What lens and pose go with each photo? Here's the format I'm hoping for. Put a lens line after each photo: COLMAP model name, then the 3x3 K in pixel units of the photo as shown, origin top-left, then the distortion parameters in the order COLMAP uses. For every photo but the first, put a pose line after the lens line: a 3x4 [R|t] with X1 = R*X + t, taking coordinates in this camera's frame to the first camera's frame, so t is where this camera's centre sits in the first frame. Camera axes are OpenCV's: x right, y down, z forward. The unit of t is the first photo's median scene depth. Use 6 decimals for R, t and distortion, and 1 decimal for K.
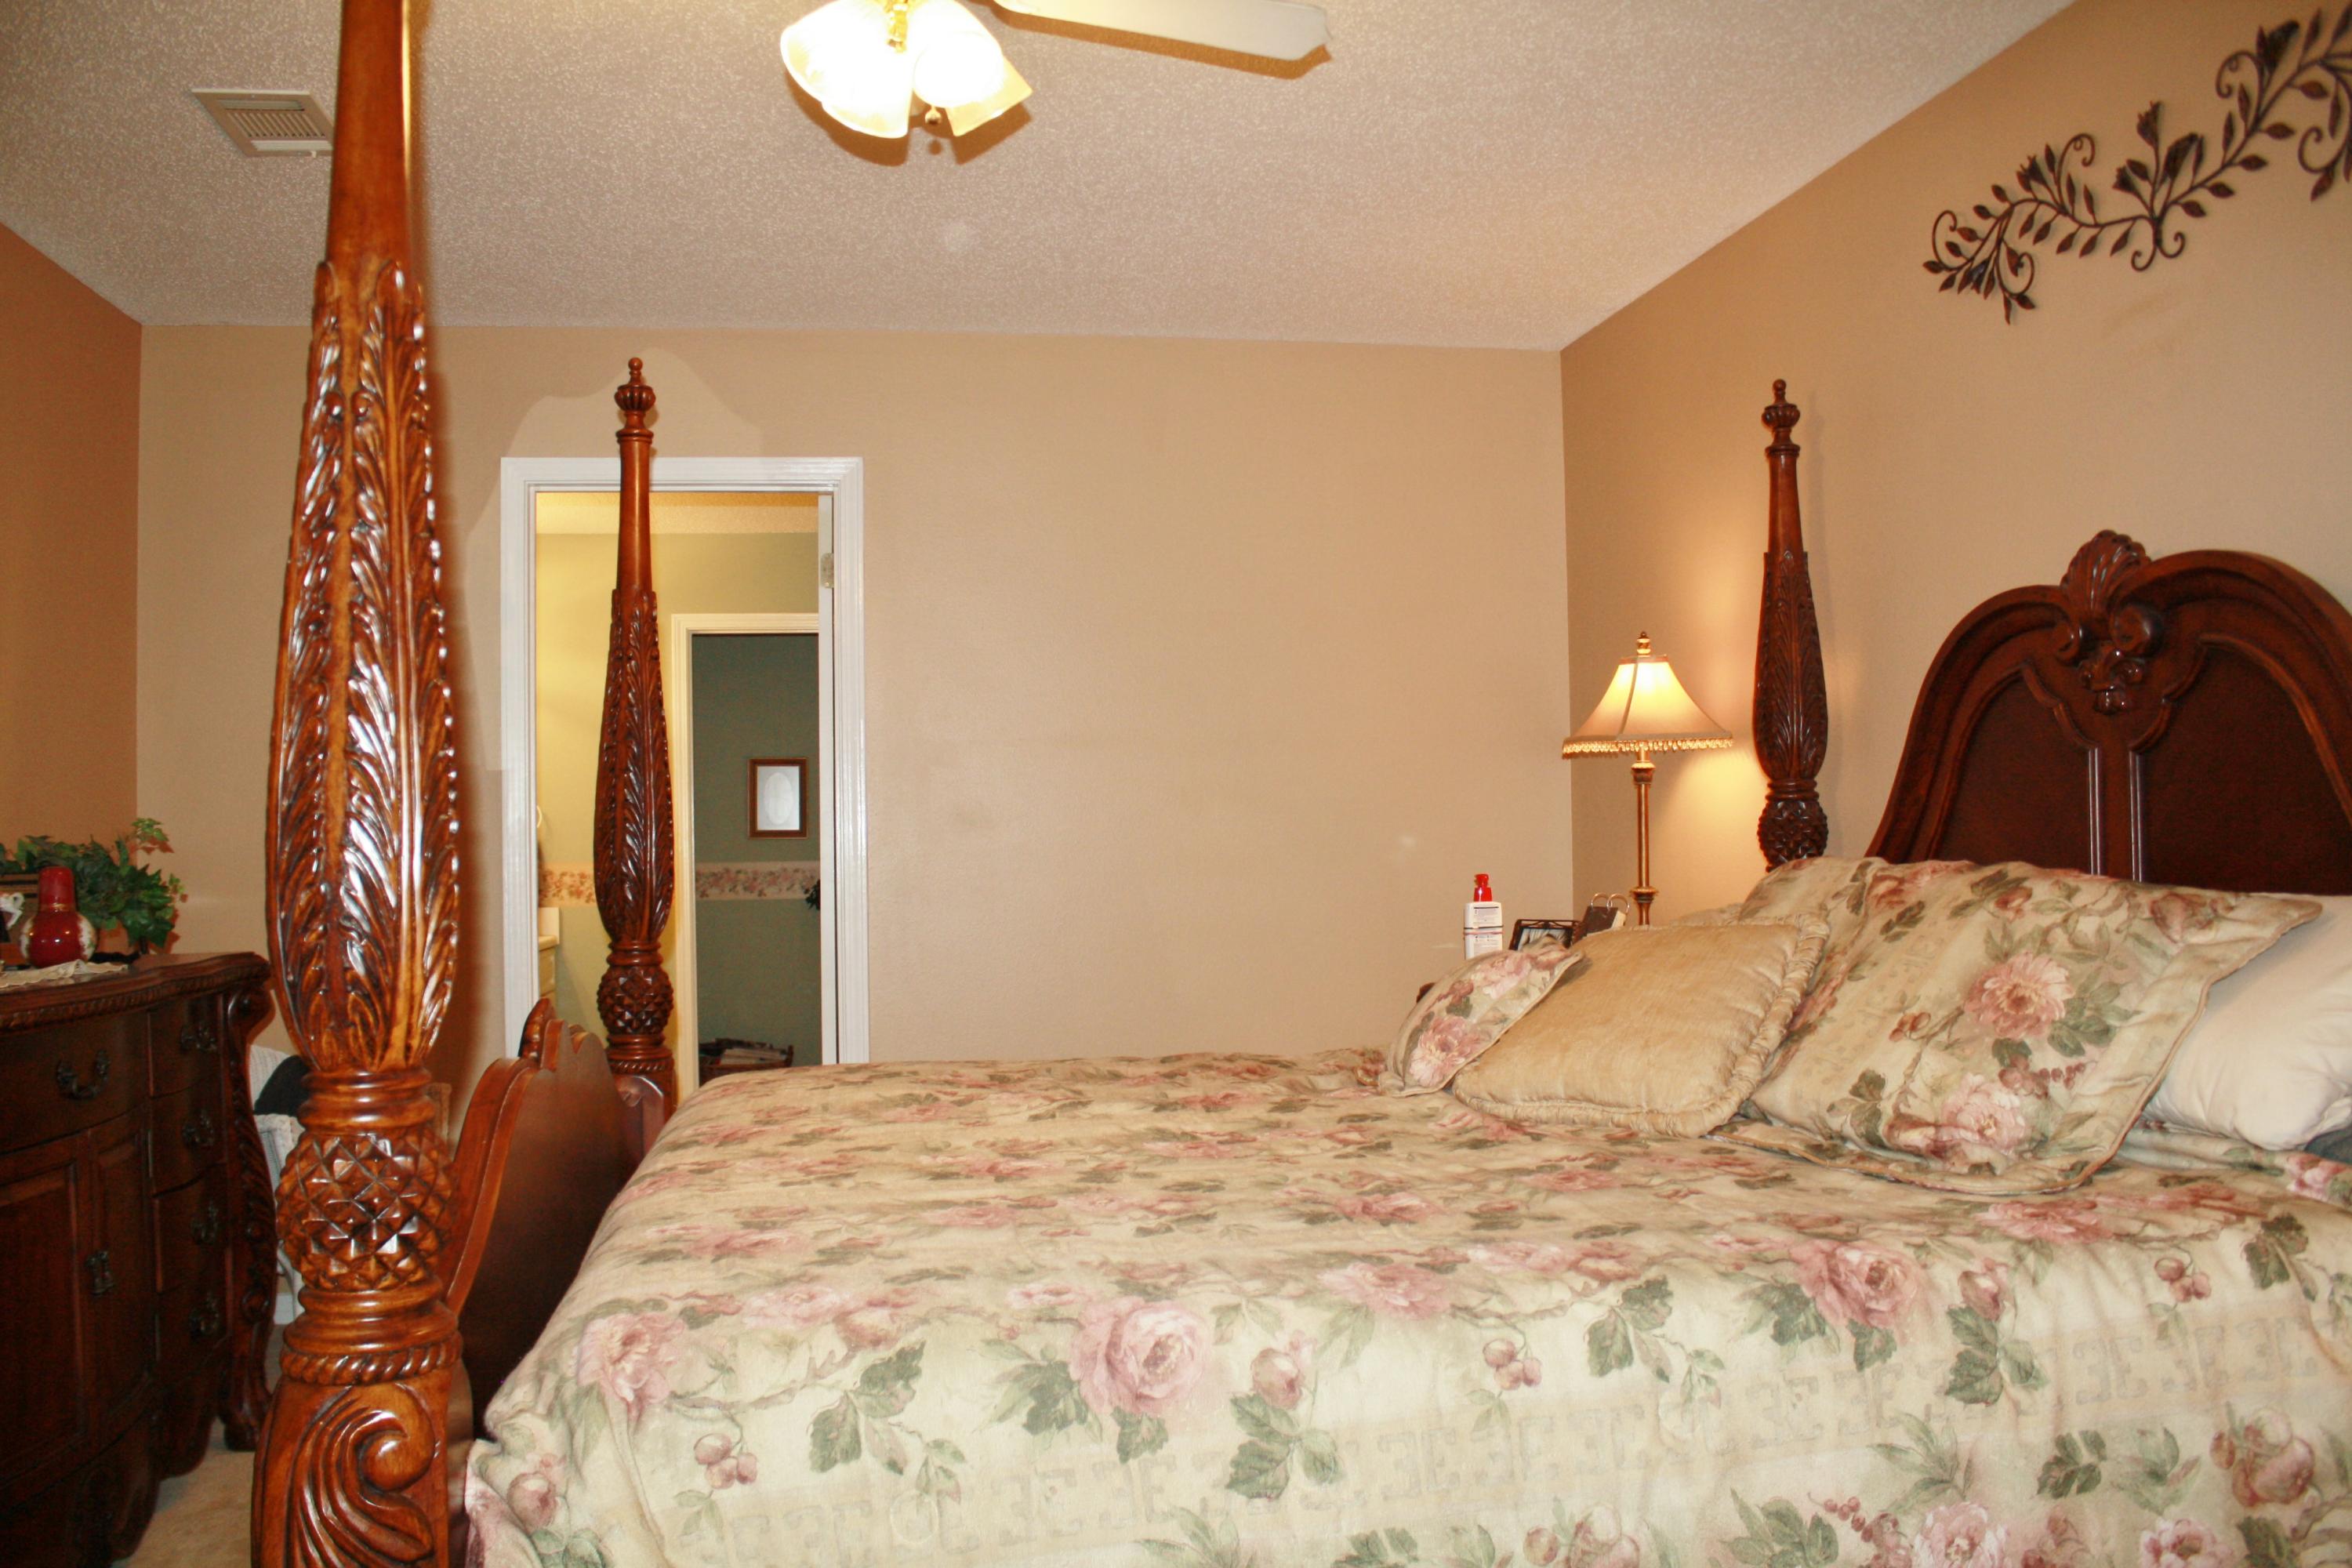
lens RADIAL K [[1992.5, 0, 1149.0], [0, 1992.5, 798.0], [0, 0, 1]] dist [-0.163212, 0.140488]
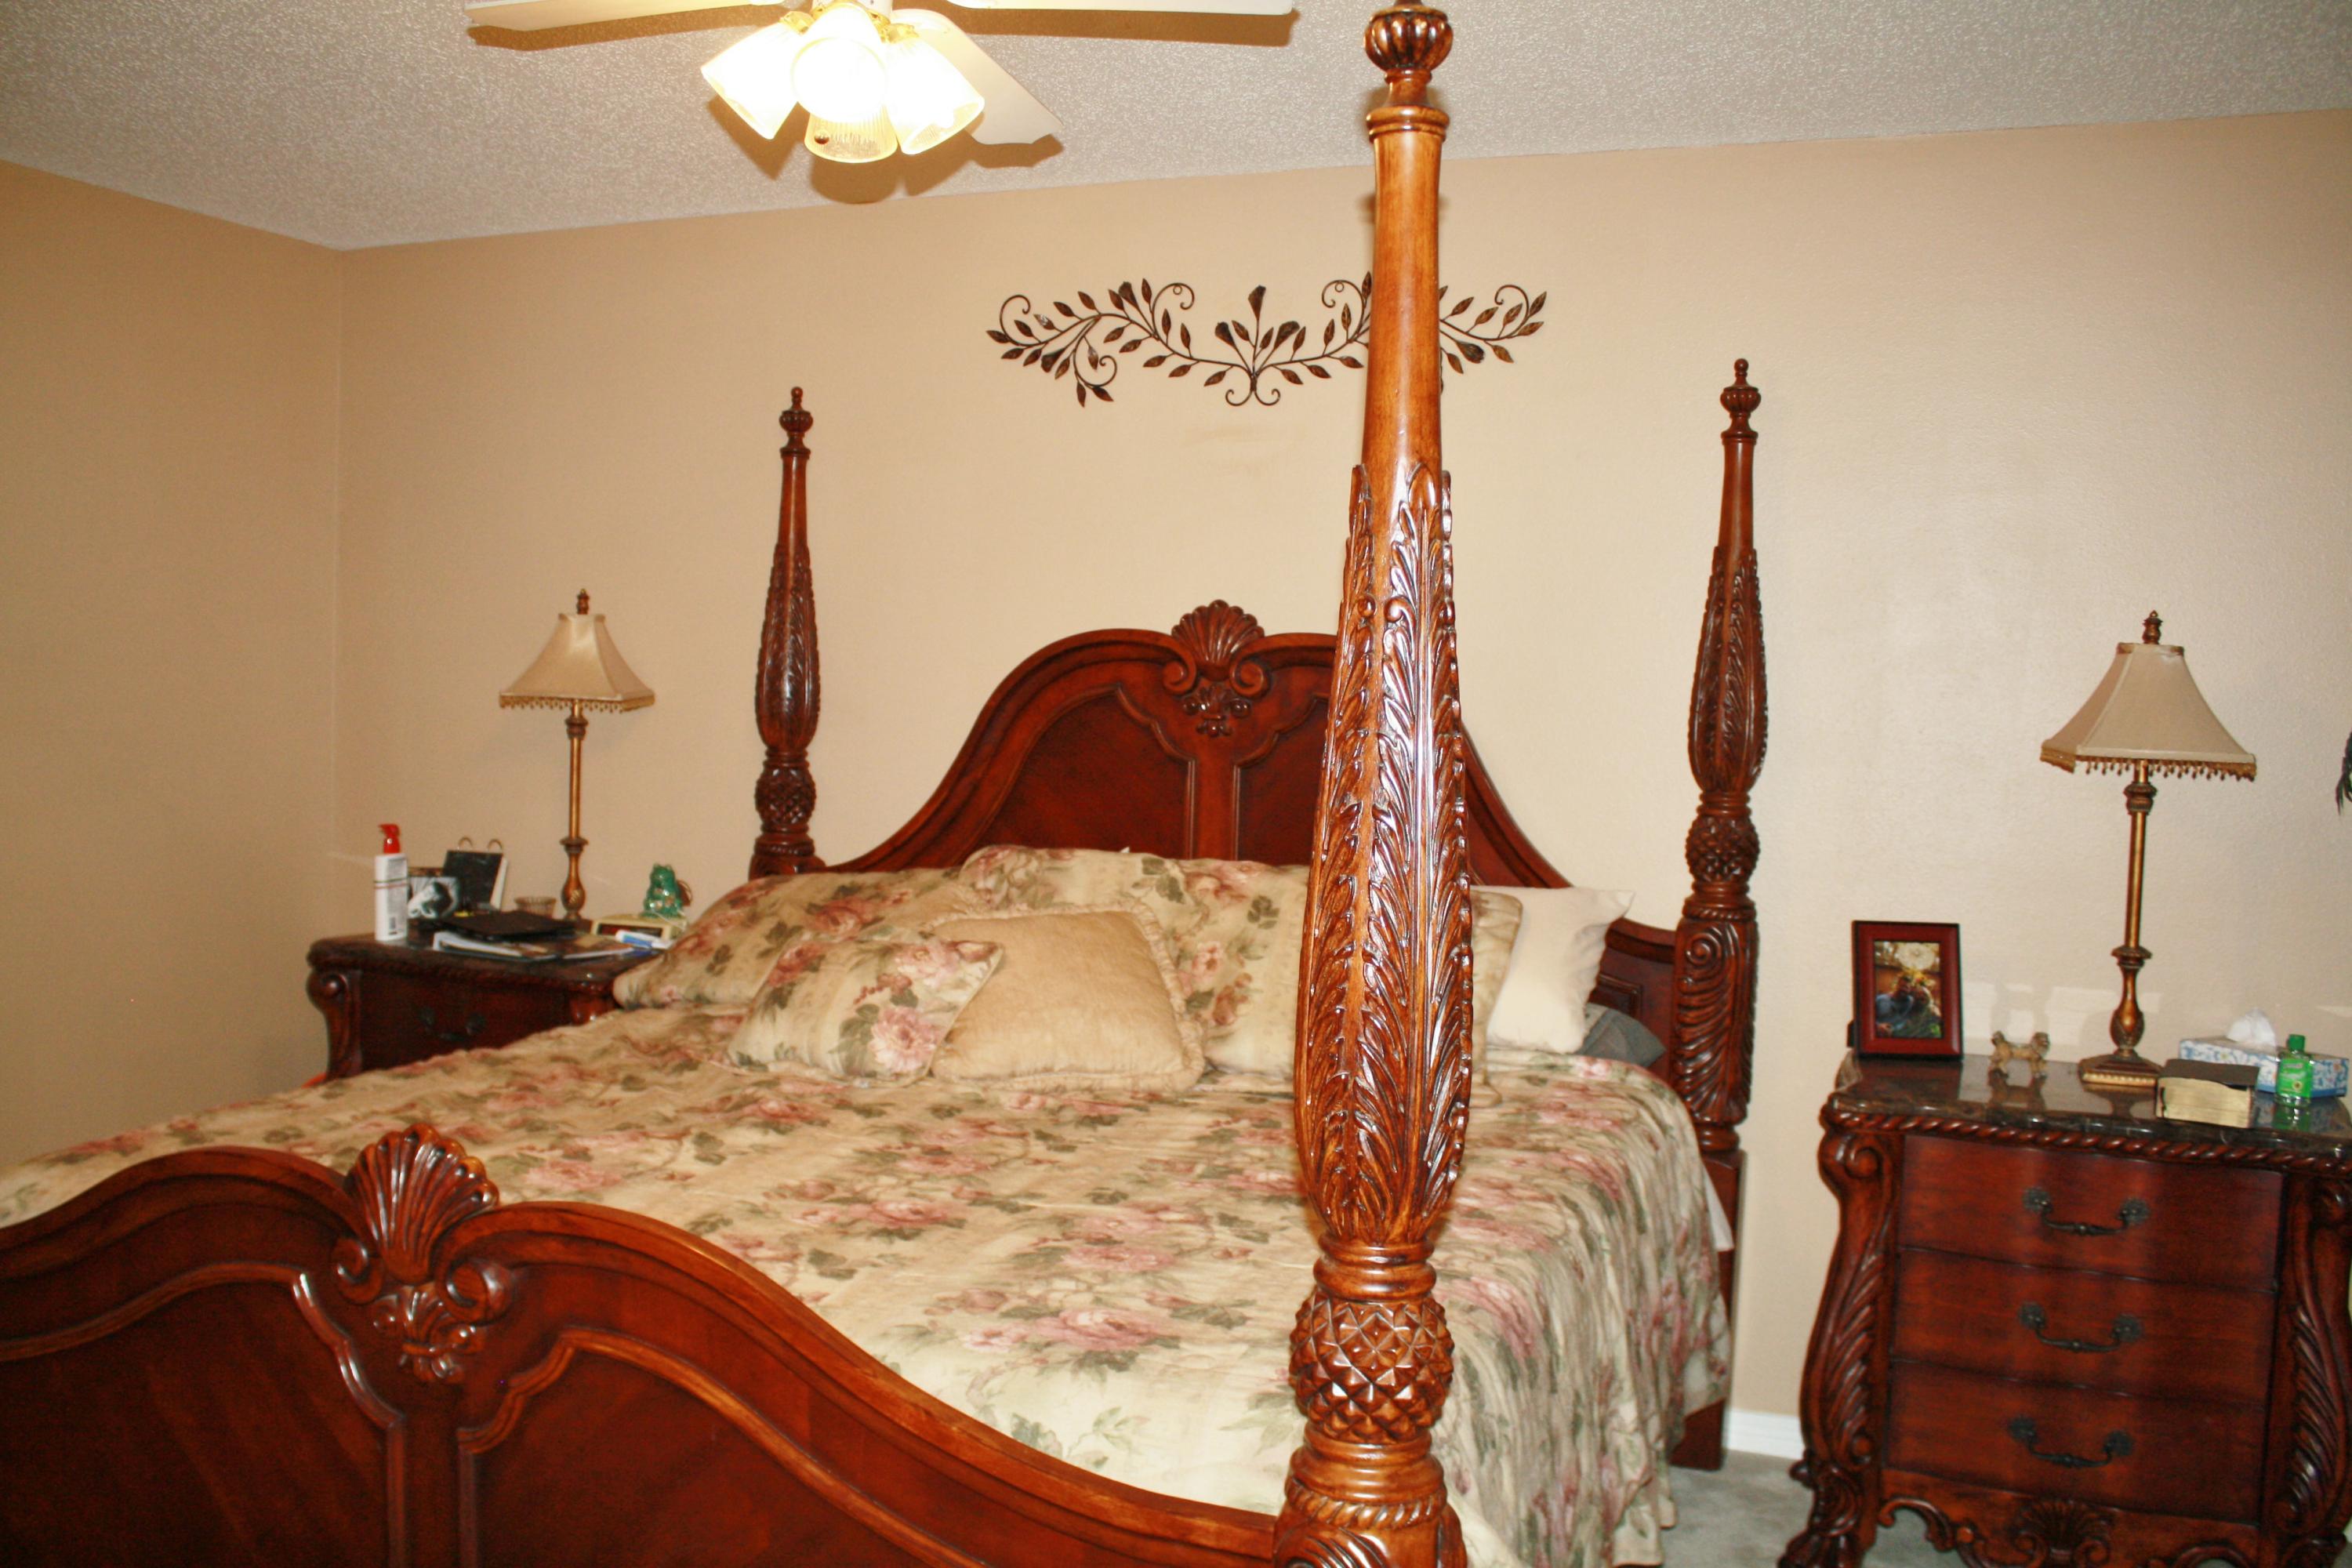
lens RADIAL K [[1992.5, 0, 1149.0], [0, 1992.5, 798.0], [0, 0, 1]] dist [-0.163212, 0.140488]
pose [[0.490785, -0.019671, 0.871059, -0.698329], [-0.058345, 0.996759, 0.055384, -0.071007], [-0.869325, -0.078004, 0.488047, 0.336468]]
